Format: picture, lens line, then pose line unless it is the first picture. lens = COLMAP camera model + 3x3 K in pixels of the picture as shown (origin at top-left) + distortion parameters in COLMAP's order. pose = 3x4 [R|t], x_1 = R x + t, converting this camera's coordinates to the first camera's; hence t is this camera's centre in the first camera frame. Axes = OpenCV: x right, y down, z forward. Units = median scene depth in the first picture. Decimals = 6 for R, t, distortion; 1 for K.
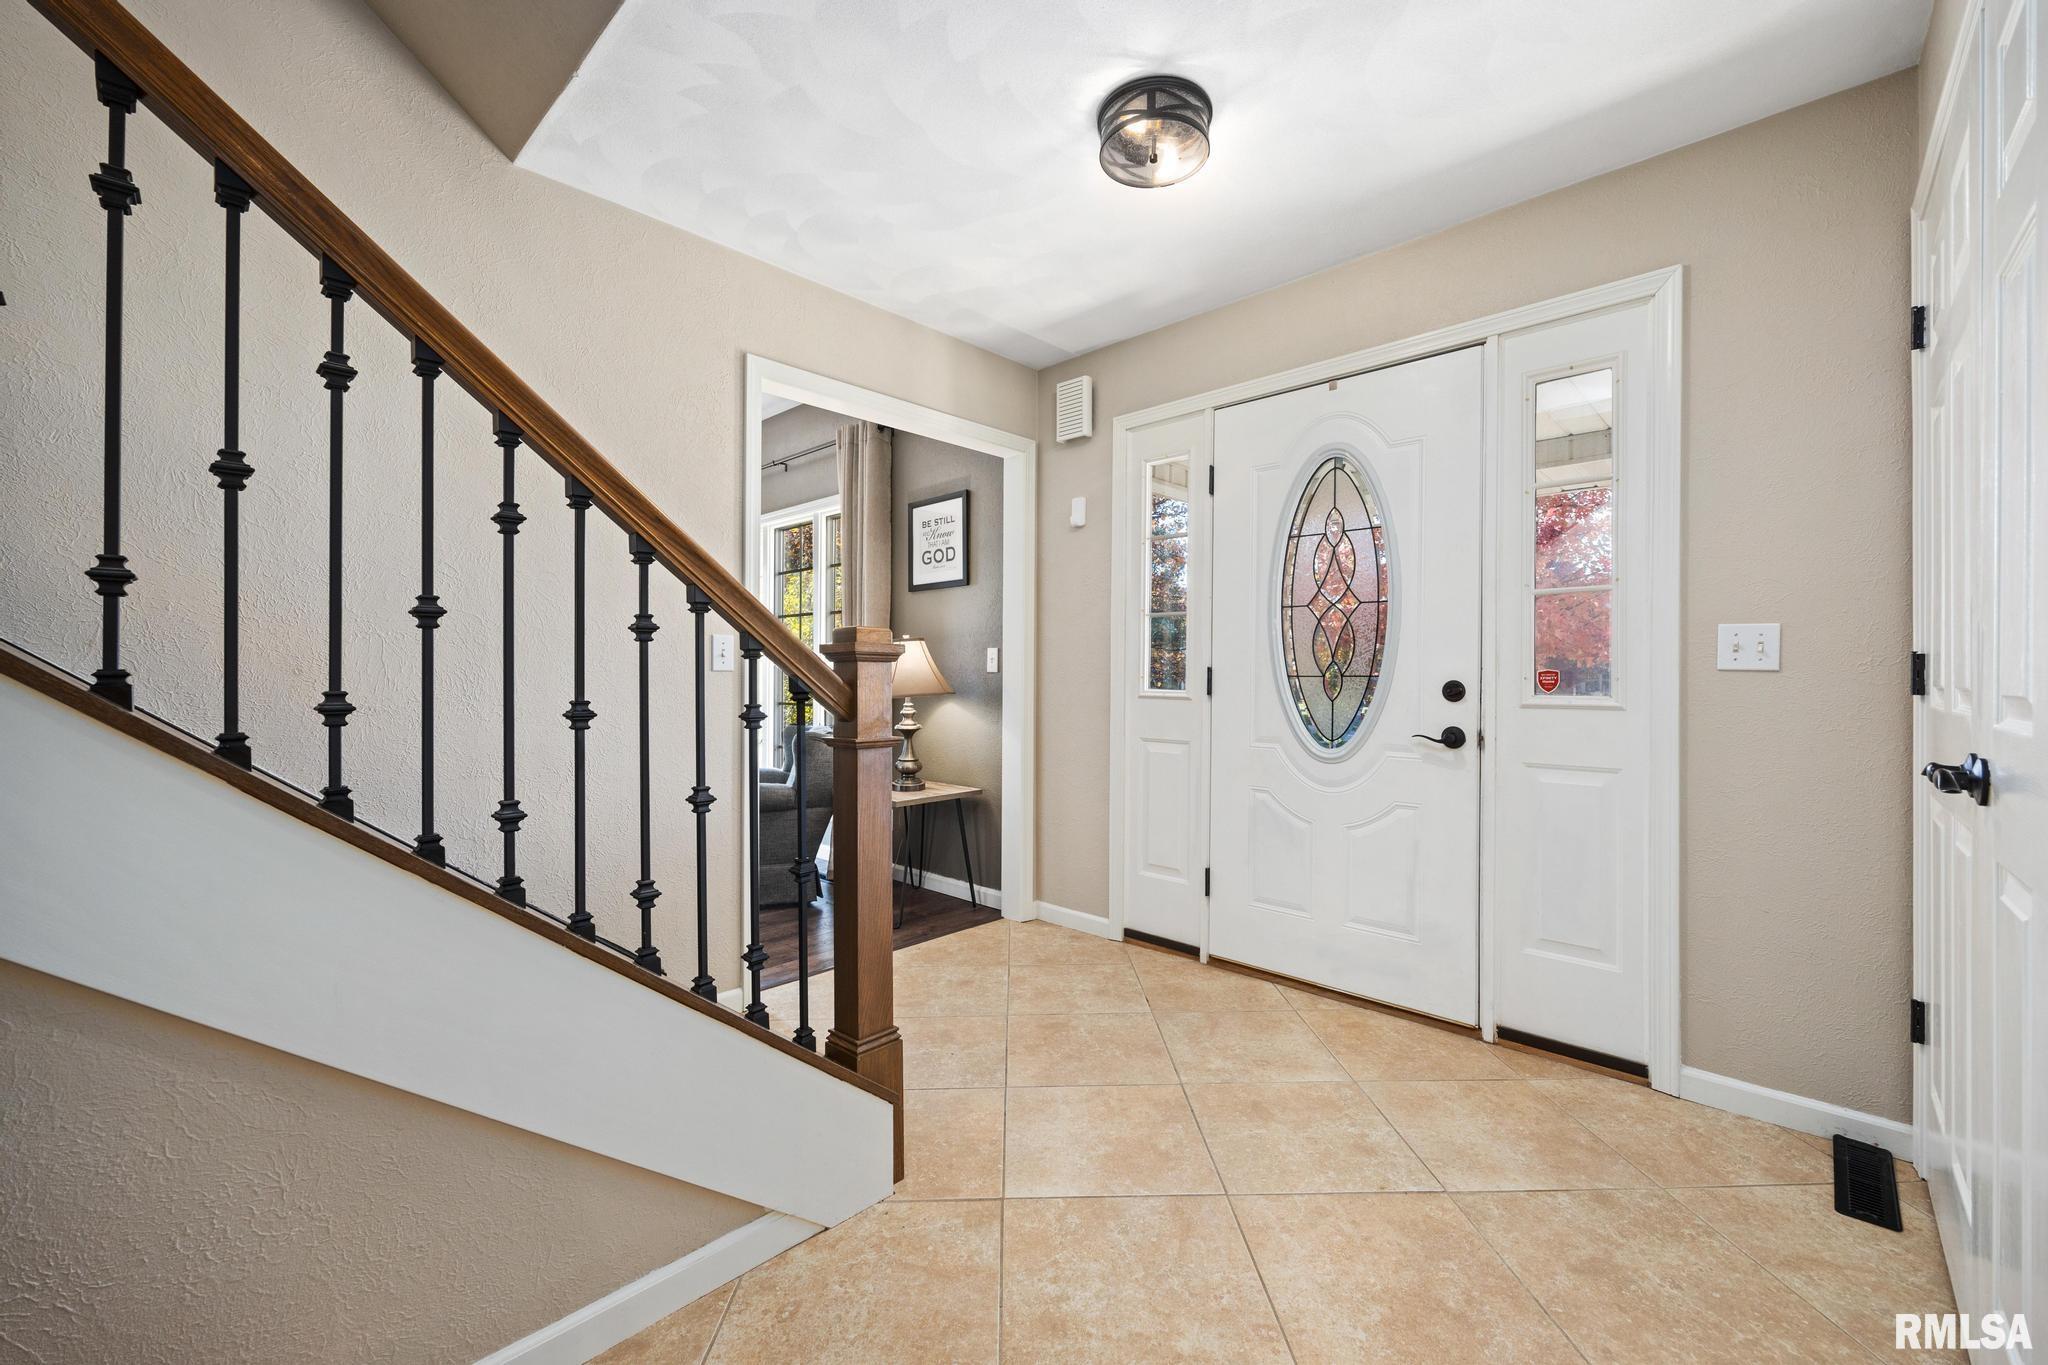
lens RADIAL K [[815.3, 0, 1037.4], [0, 815.3, 679.6], [0, 0, 1]] dist [-0.001657, -0.000152]
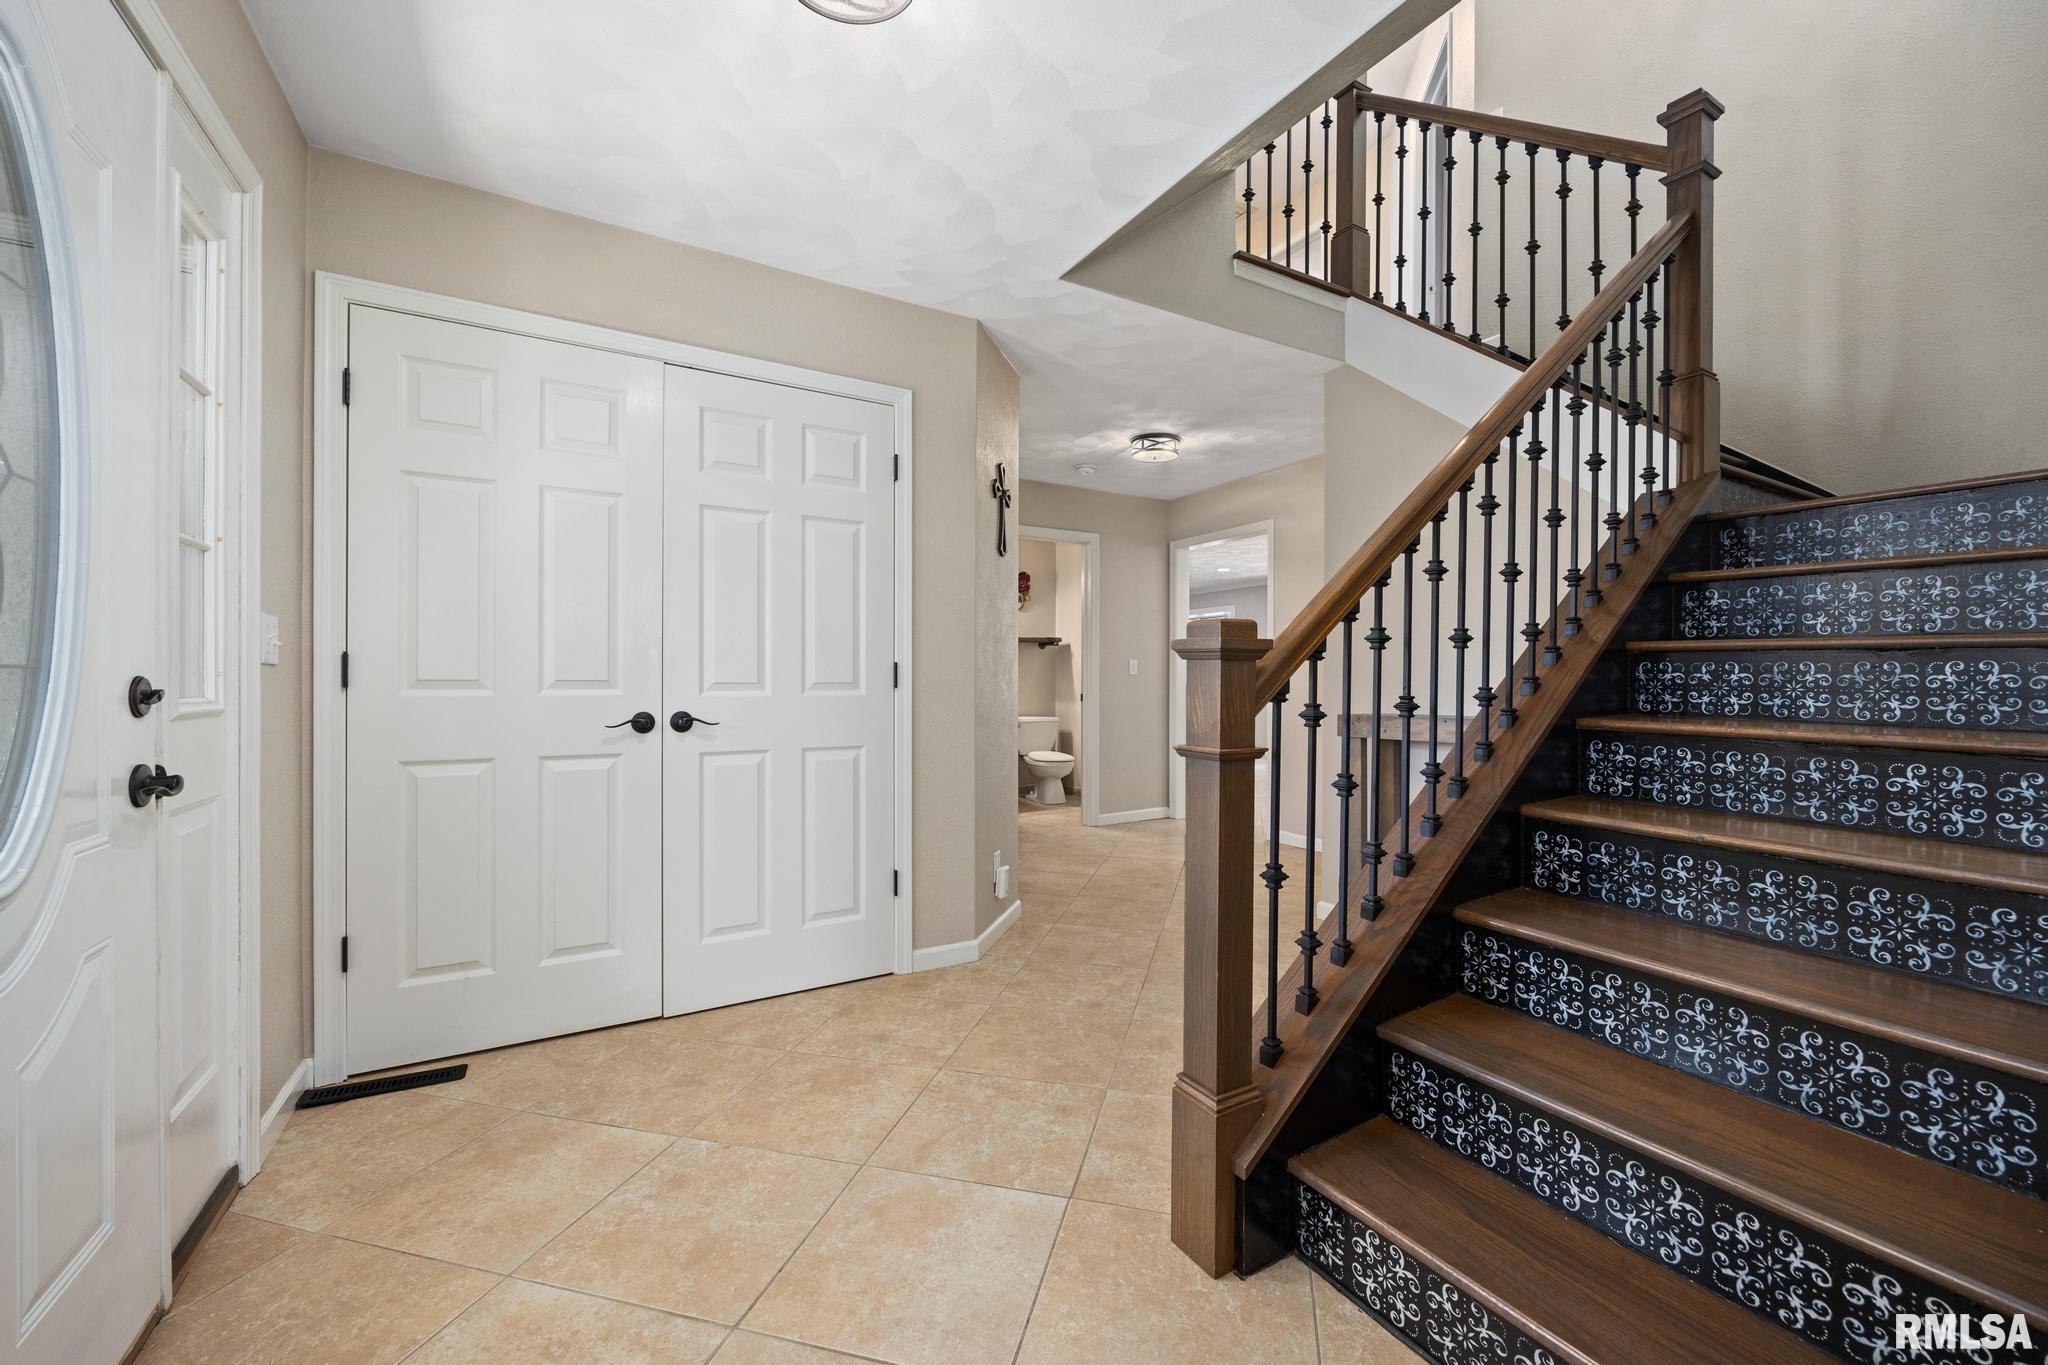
lens RADIAL K [[815.3, 0, 1036.9], [0, 815.3, 680.9], [0, 0, 1]] dist [-0.001657, -0.000152]
pose [[-0.960451, -0.004473, 0.278413, -0.265868], [-0.003649, 0.999987, 0.003476, -0.002740], [-0.278425, 0.002322, -0.960455, 1.878730]]
